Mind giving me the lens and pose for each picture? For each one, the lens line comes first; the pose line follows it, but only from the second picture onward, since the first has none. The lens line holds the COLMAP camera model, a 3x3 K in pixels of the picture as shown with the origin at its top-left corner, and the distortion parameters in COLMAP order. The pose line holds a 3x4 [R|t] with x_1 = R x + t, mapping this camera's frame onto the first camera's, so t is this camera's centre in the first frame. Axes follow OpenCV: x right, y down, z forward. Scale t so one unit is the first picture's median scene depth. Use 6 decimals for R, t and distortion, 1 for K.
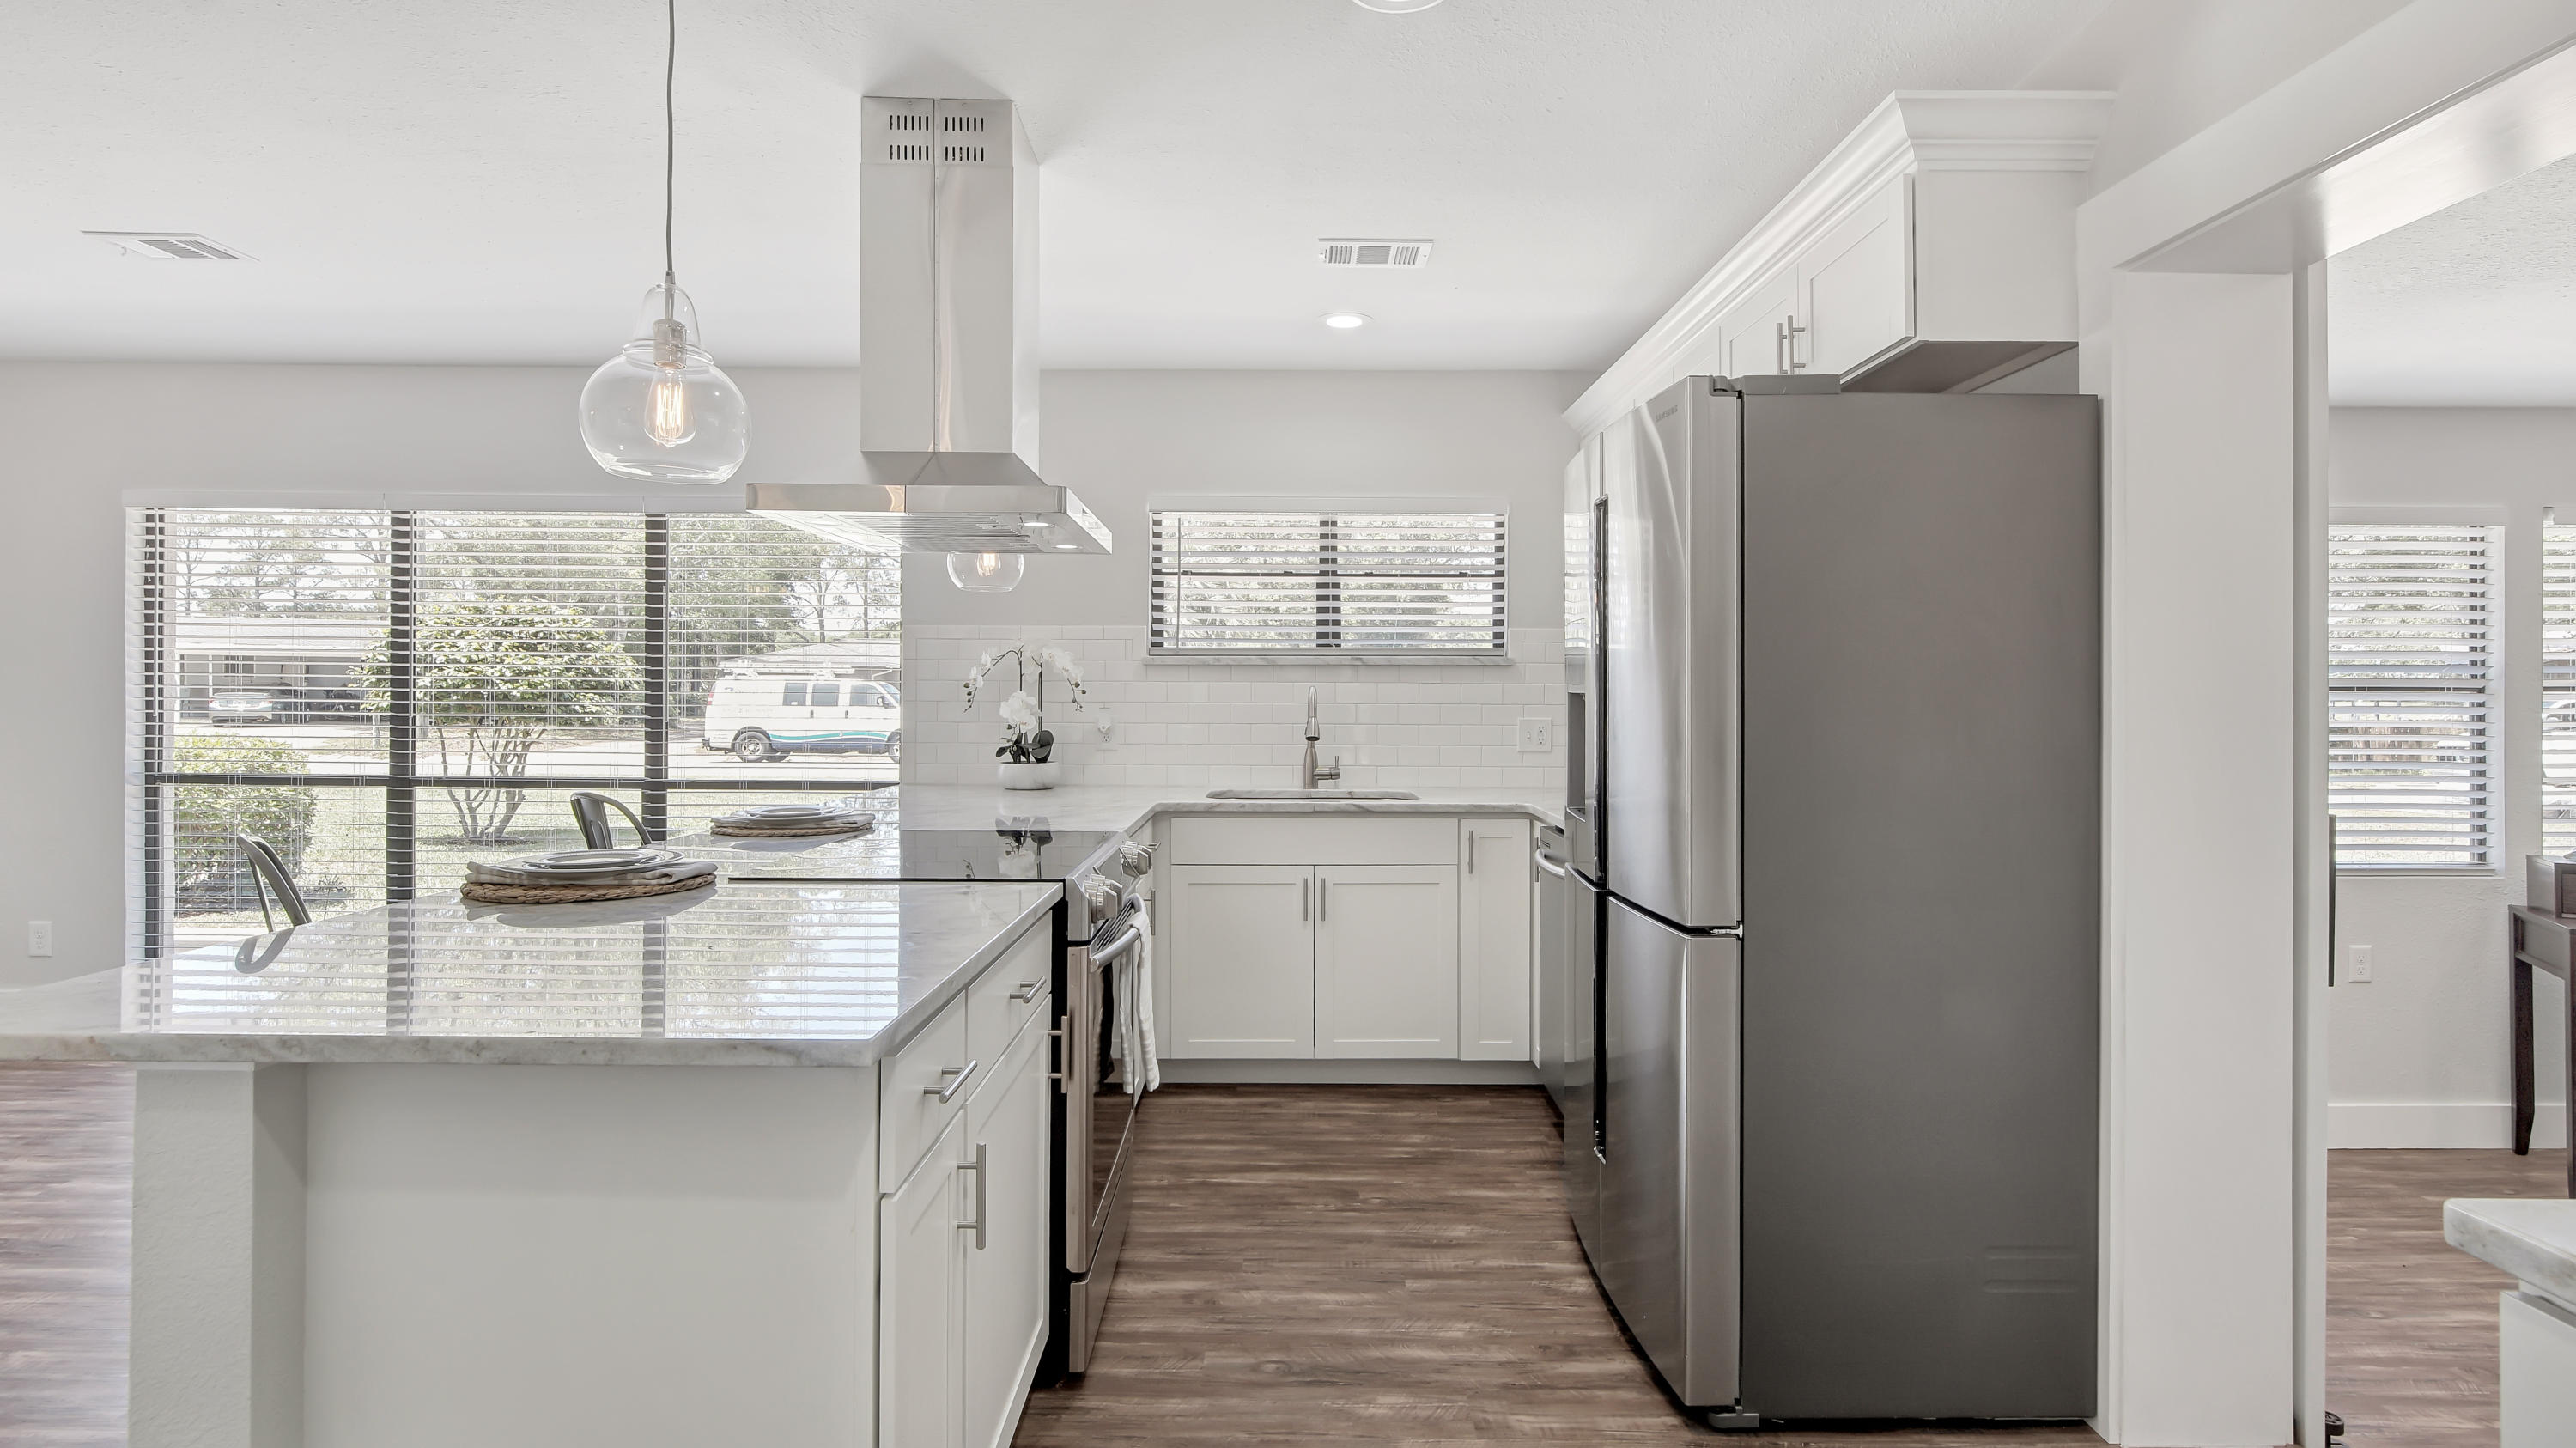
lens RADIAL K [[1206.3, 0, 1342.3], [0, 1206.3, 691.3], [0, 0, 1]] dist [-0.004095, -0.000015]
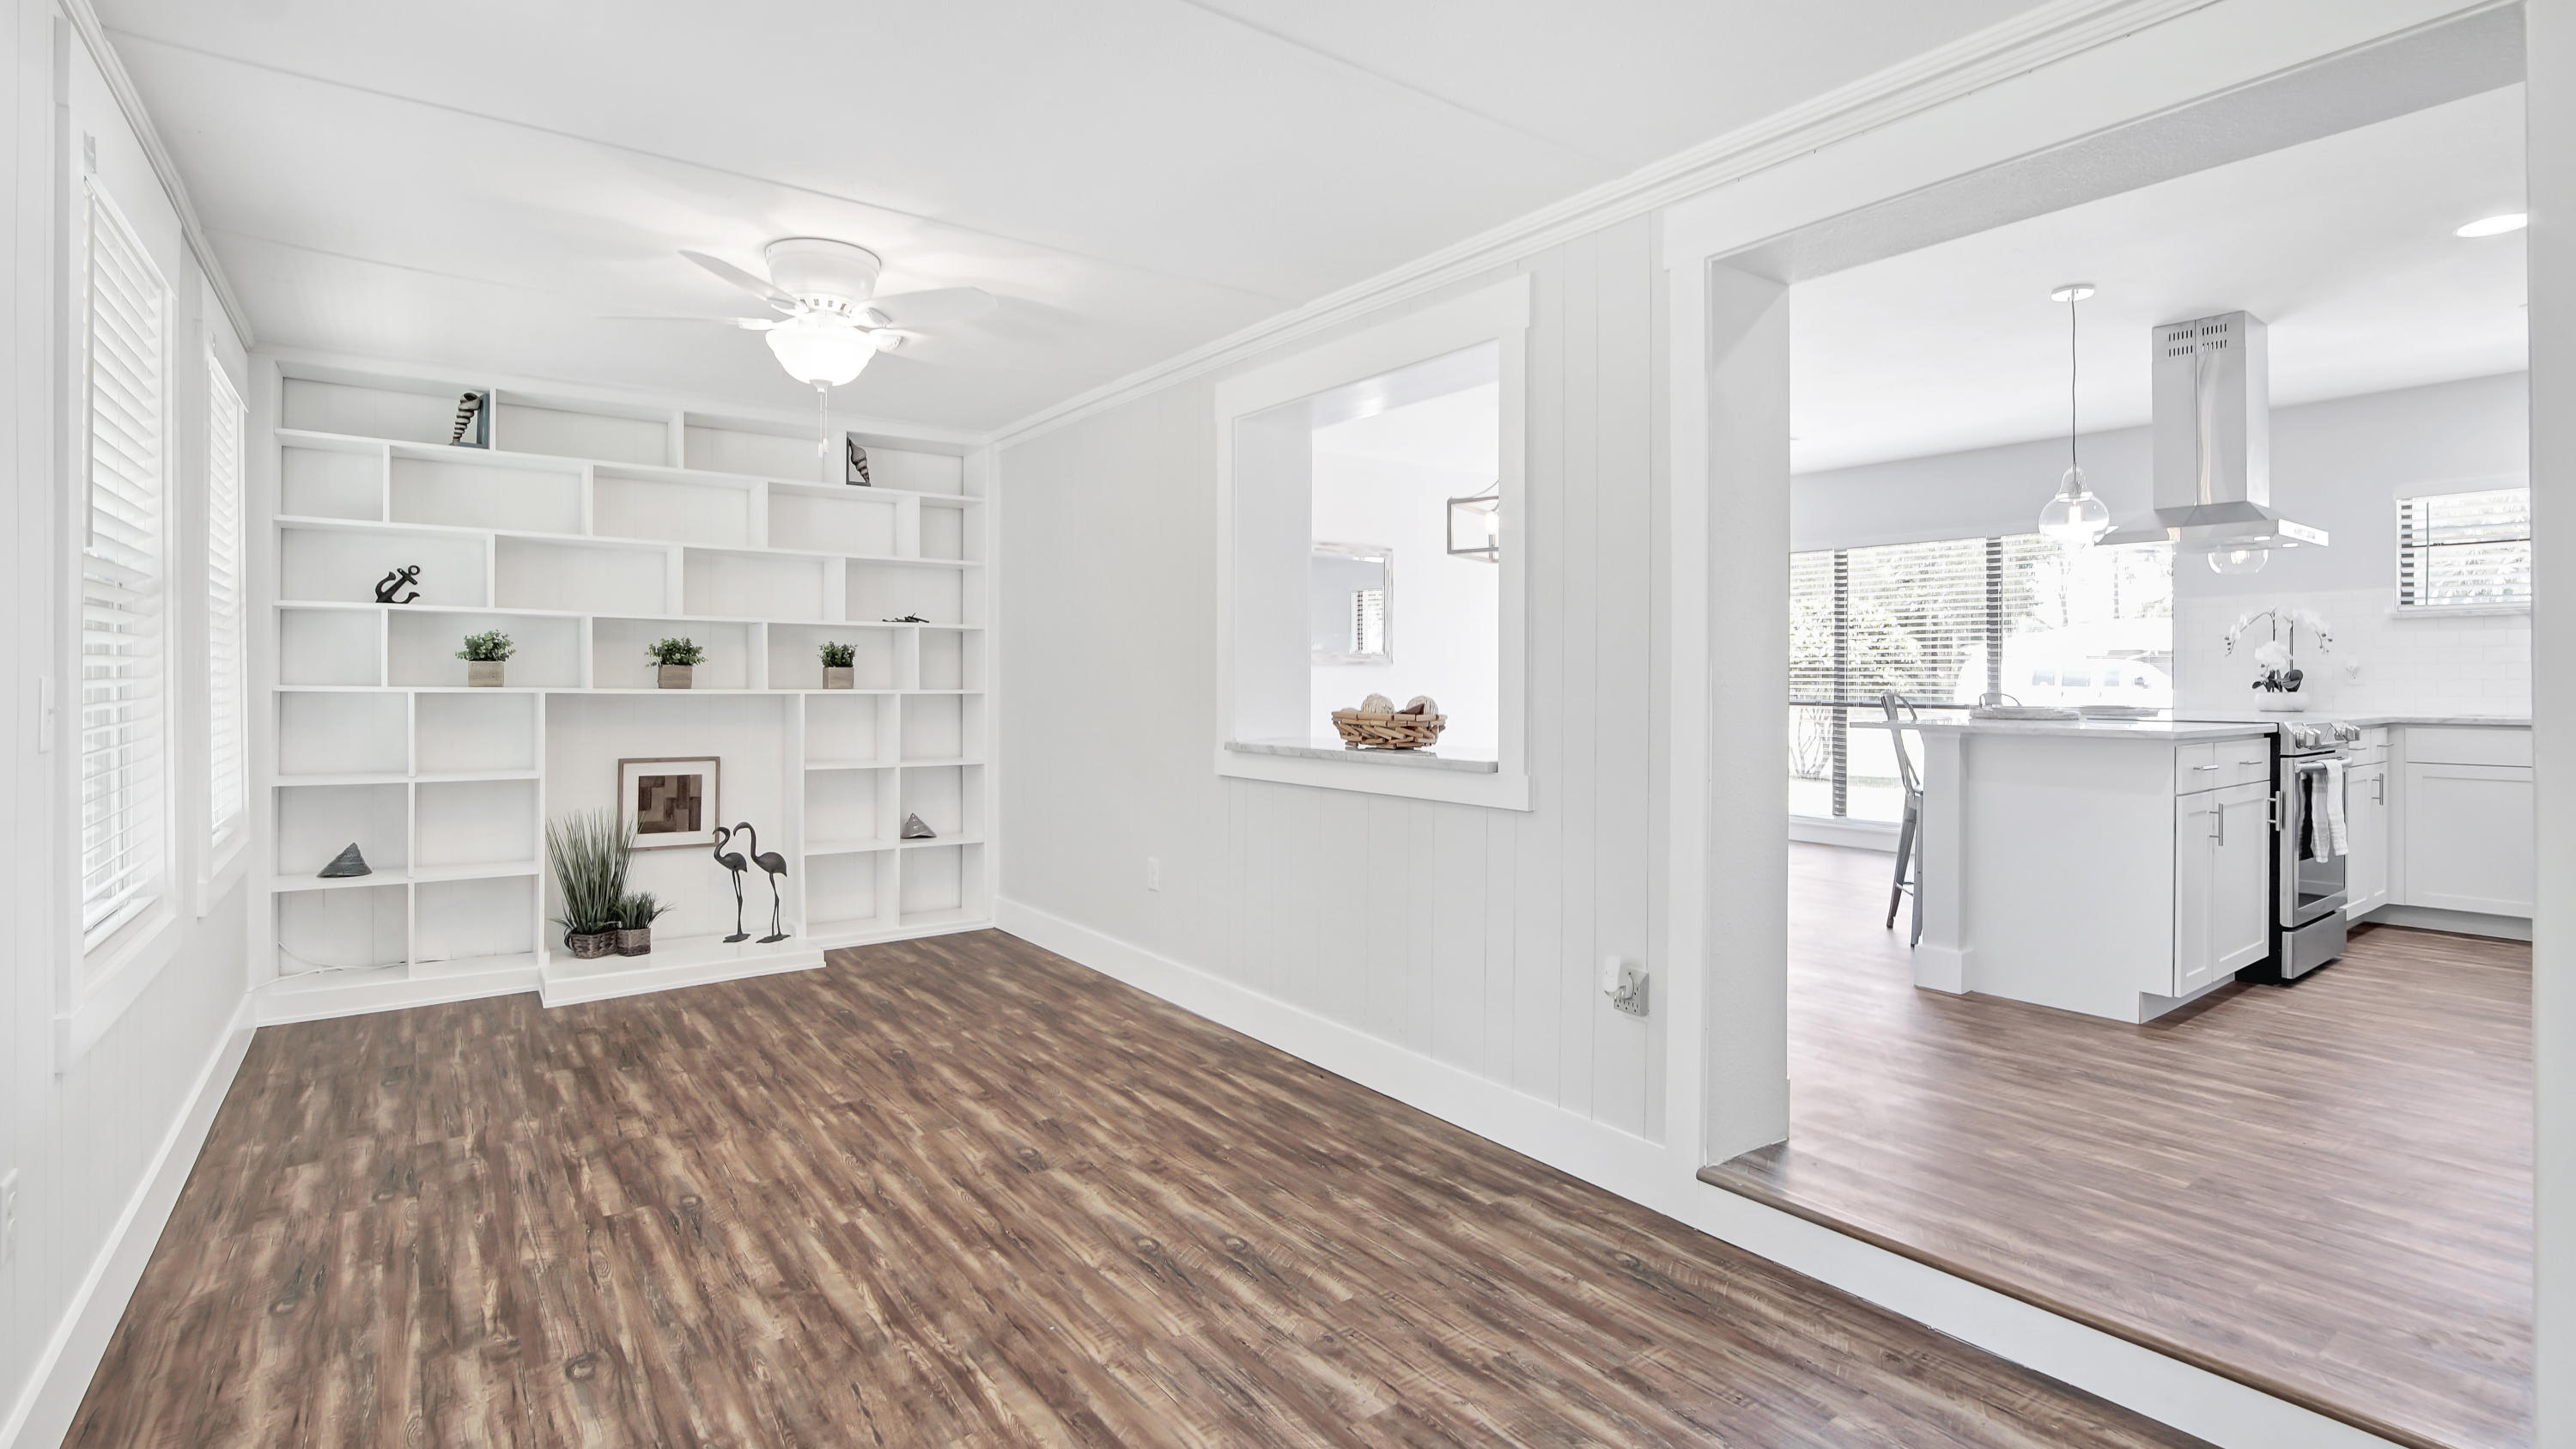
lens RADIAL K [[1233.9, 0, 1276.3], [0, 1233.9, 682.4], [0, 0, 1]] dist [-0.004758, -0.000546]
pose [[0.561595, -0.004007, -0.827403, 0.343480], [0.002566, 0.999992, -0.003101, 0.063762], [0.827408, -0.000382, 0.561601, -0.990389]]
